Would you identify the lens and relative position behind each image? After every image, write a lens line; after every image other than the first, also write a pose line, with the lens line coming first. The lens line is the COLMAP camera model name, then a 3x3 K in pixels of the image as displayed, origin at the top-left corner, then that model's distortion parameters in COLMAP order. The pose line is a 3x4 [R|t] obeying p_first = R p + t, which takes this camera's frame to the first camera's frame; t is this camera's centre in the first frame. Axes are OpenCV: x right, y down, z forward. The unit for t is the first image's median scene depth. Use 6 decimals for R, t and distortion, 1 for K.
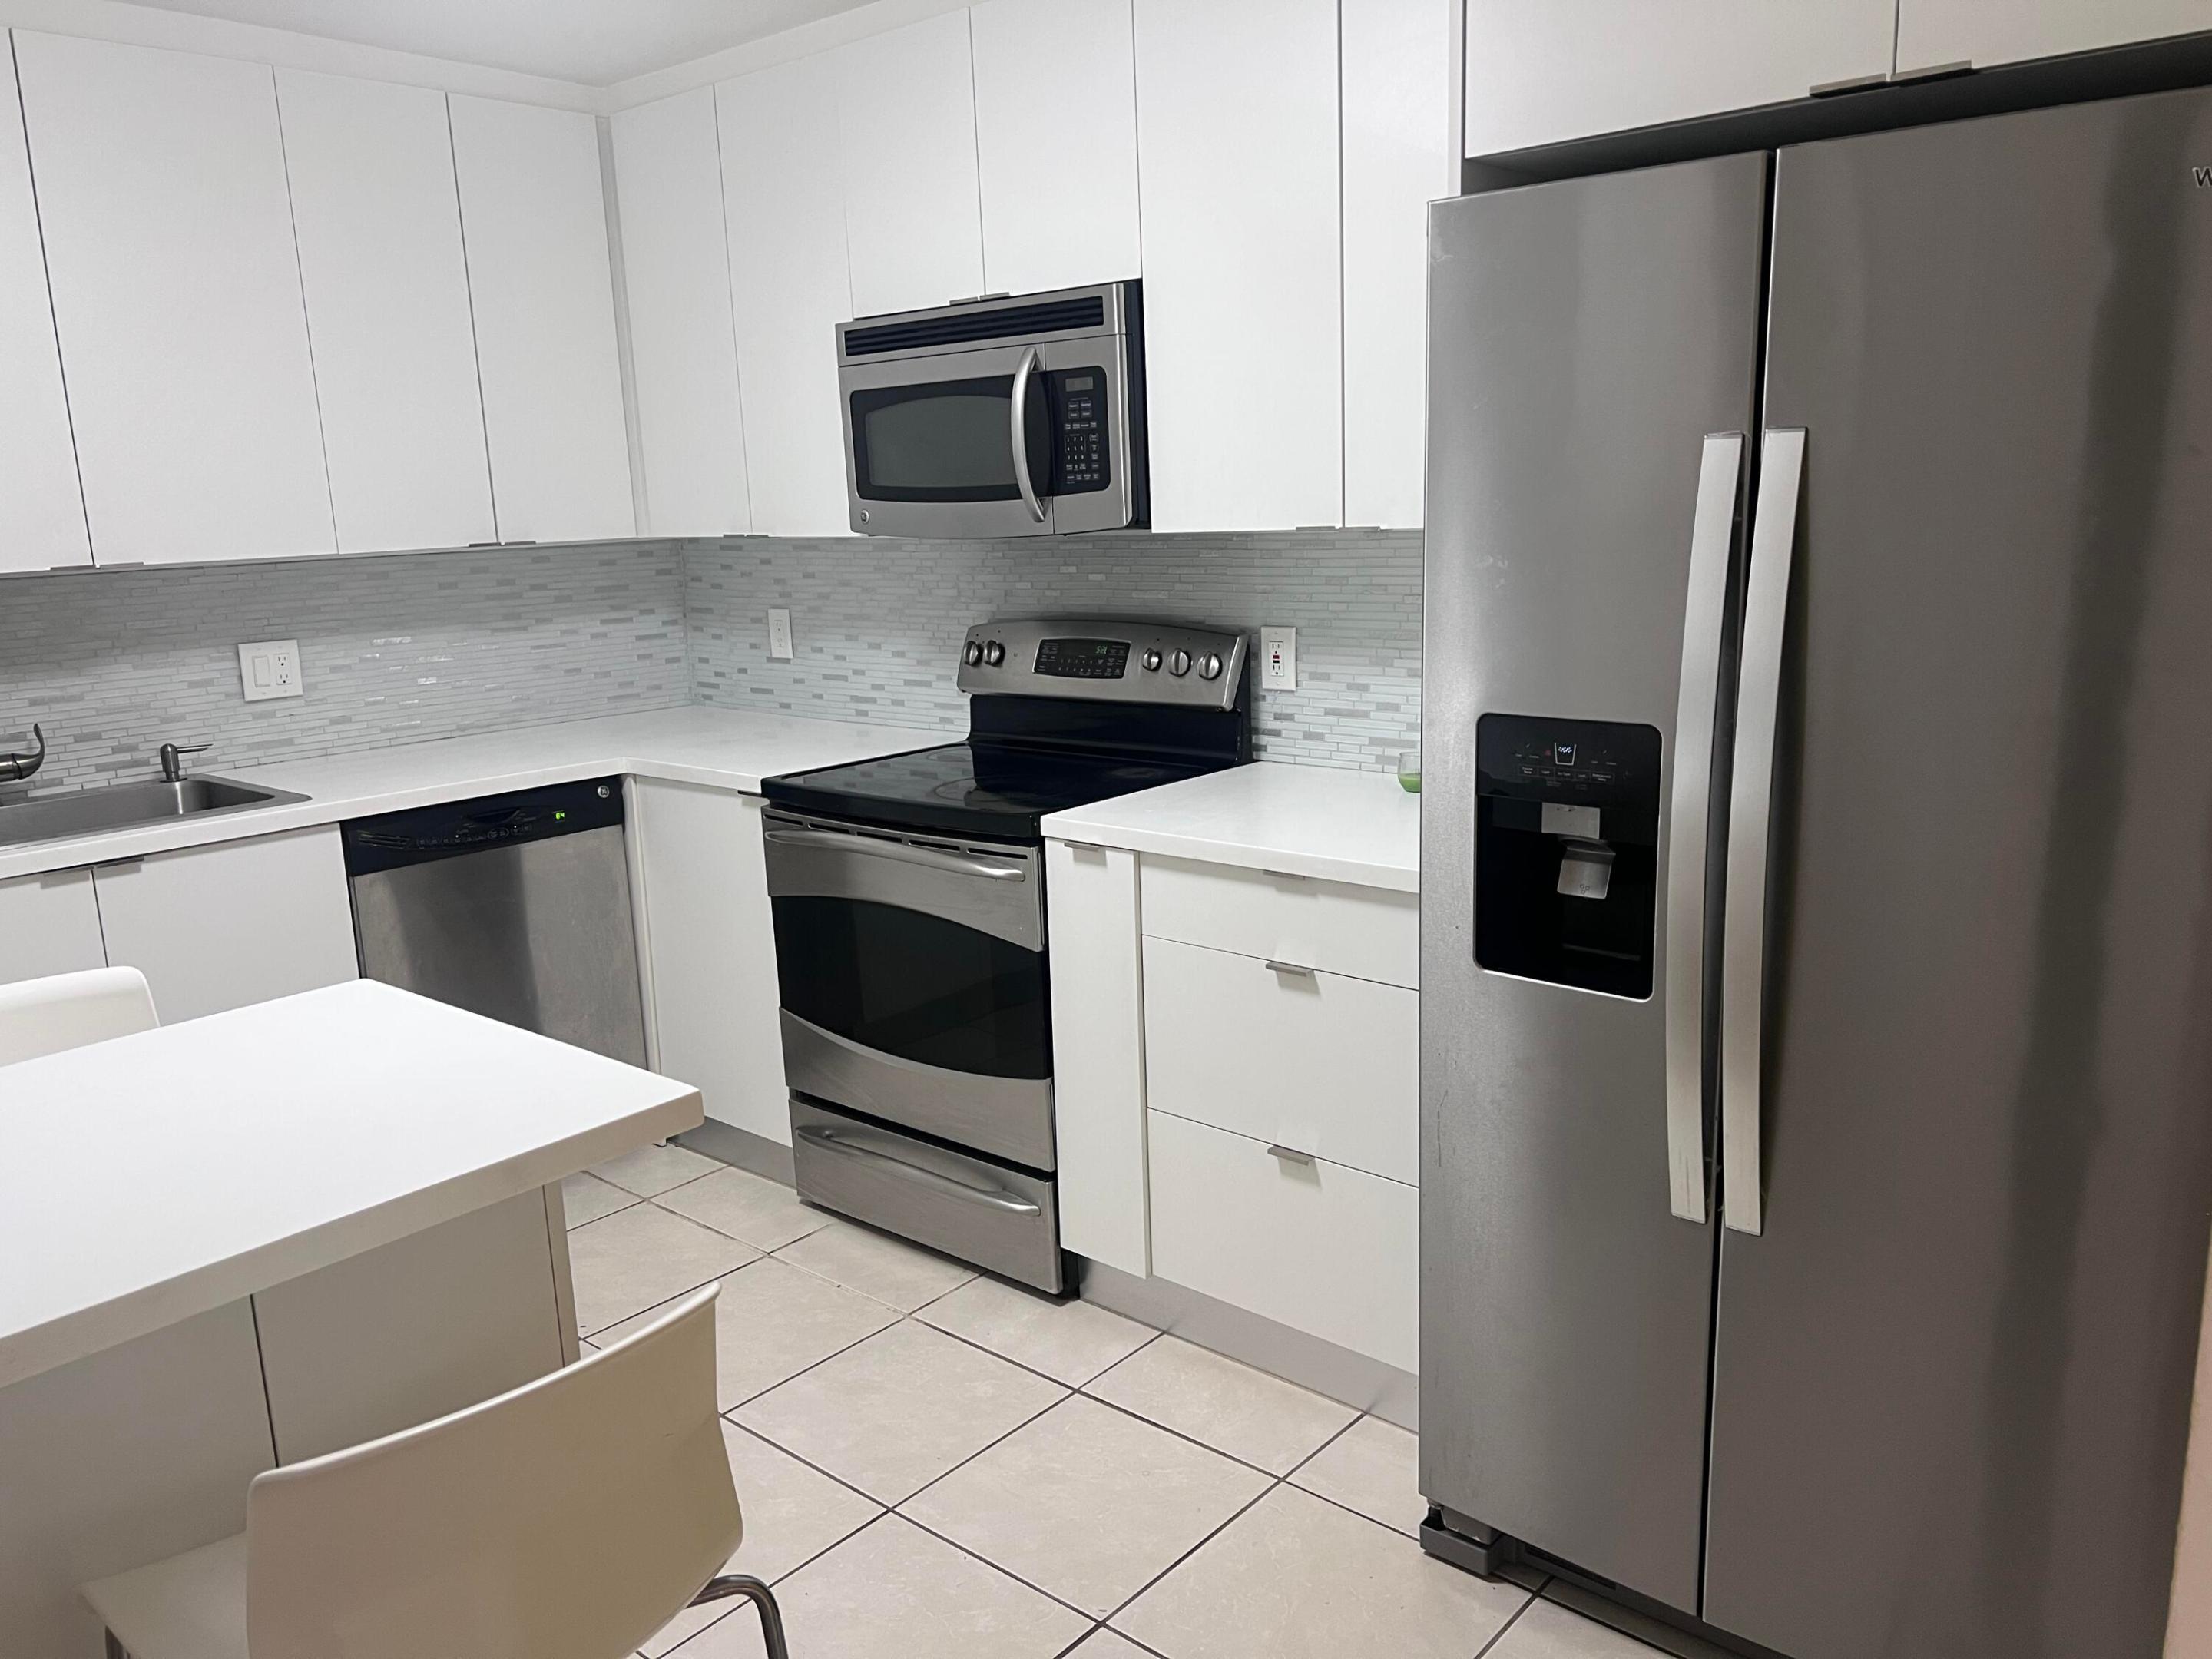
lens RADIAL K [[1673.6, 0, 1064.4], [0, 1673.6, 850.5], [0, 0, 1]] dist [0.054634, -0.073300]
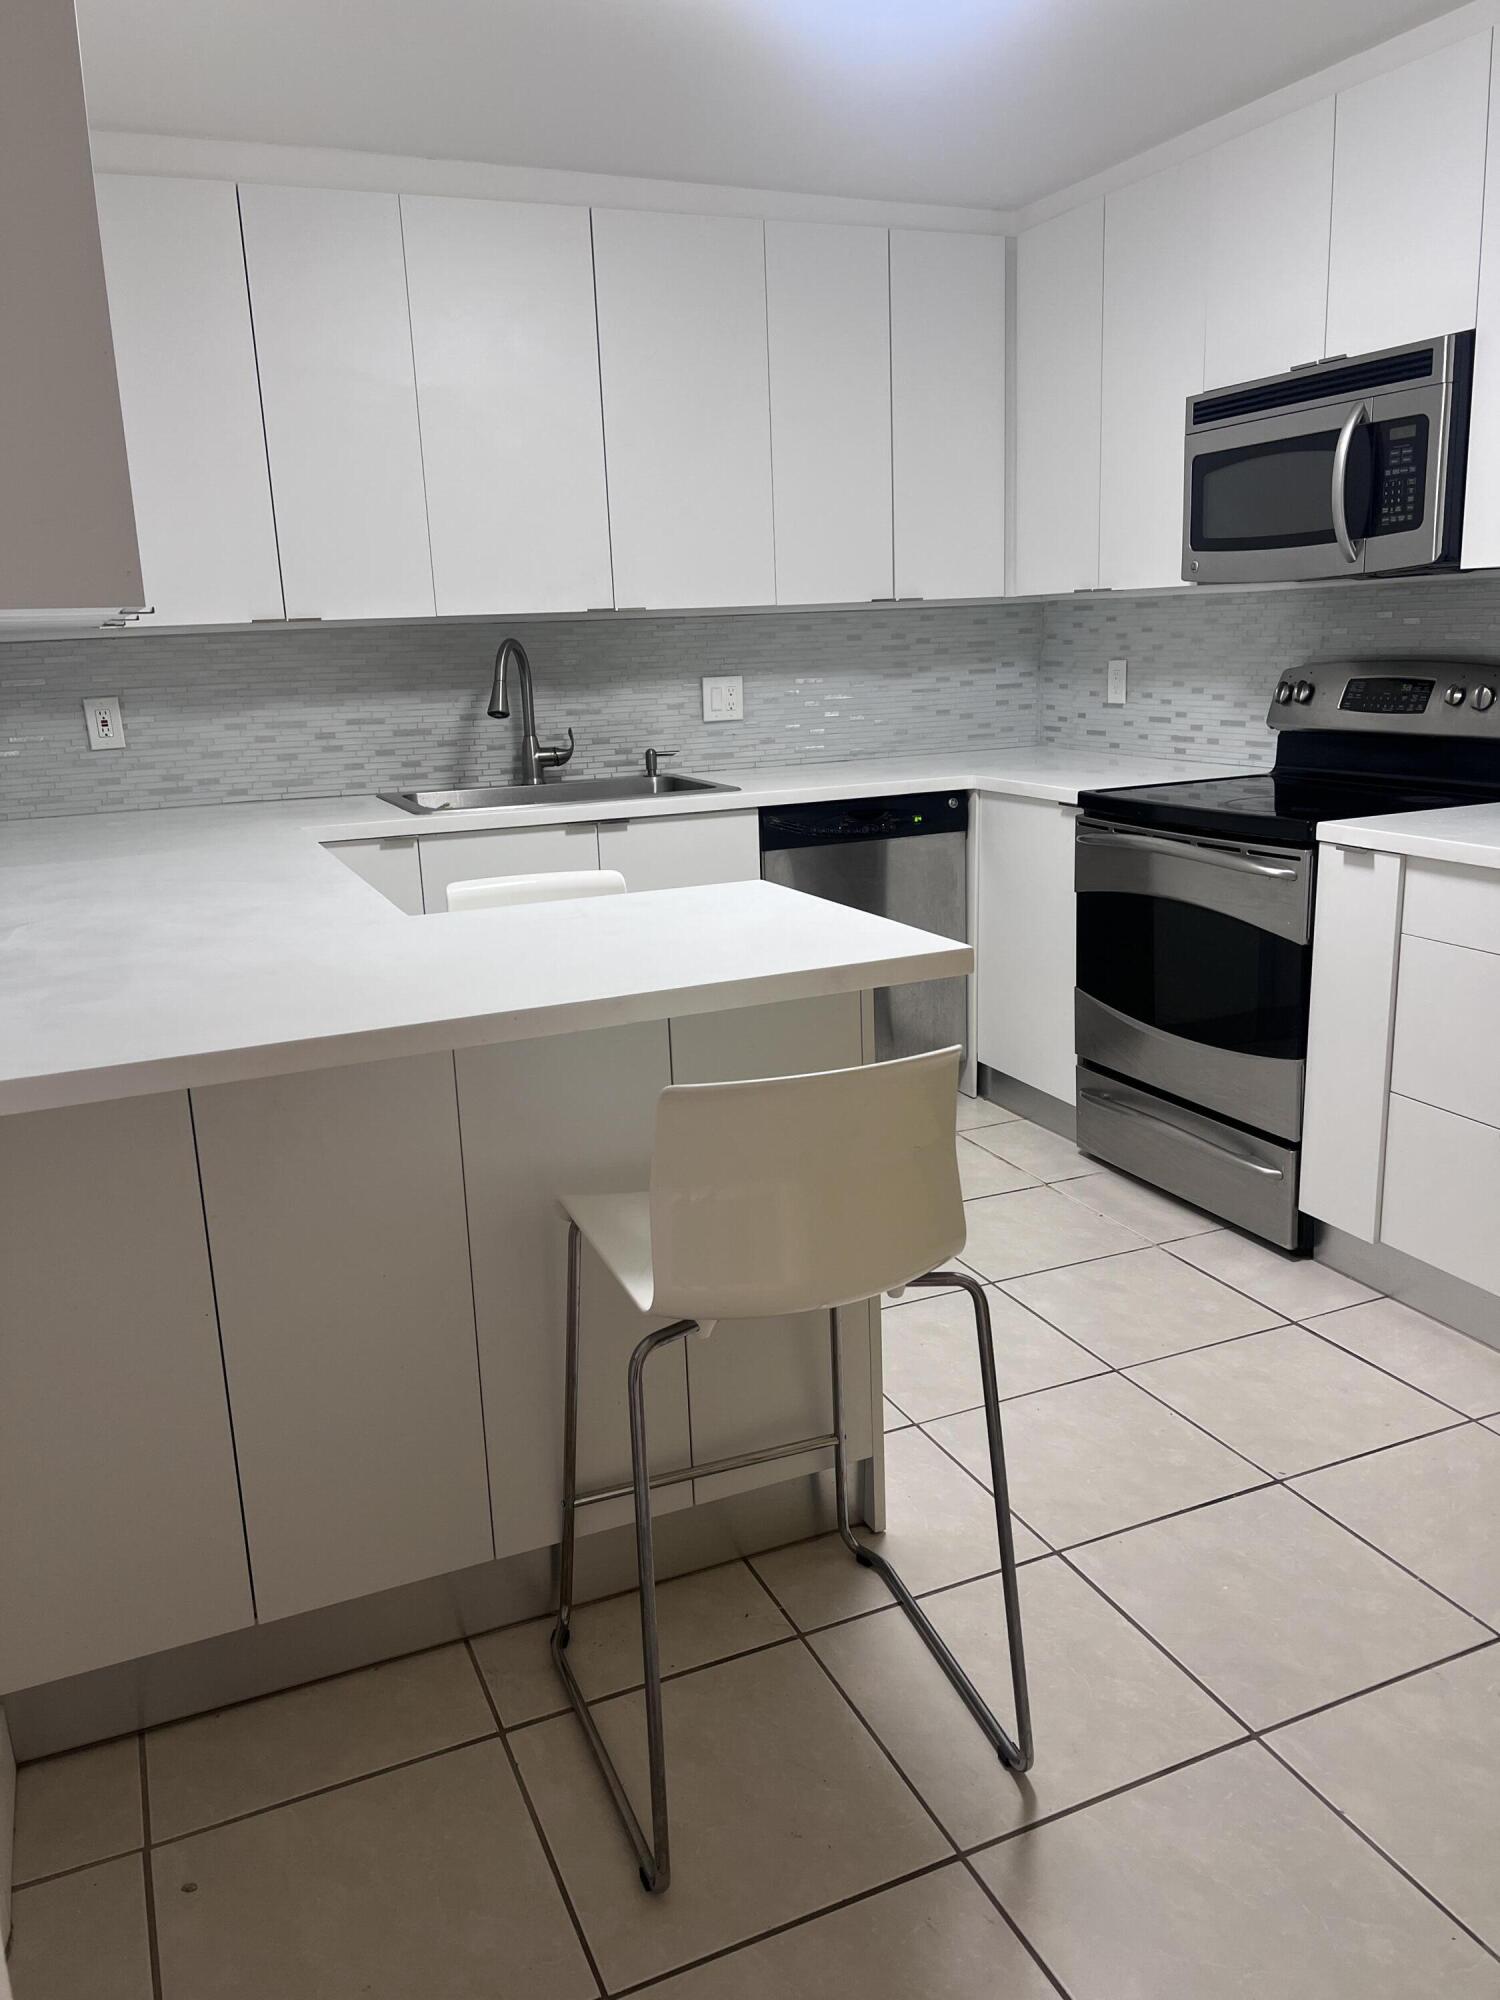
lens RADIAL K [[1513.2, 0, 715.4], [0, 1513.2, 1038.4], [0, 0, 1]] dist [0.054634, -0.073300]
pose [[0.901235, 0.109668, -0.419223, 0.061400], [-0.084758, 0.993371, 0.077652, 0.071967], [0.424960, -0.034450, 0.904556, -0.104637]]
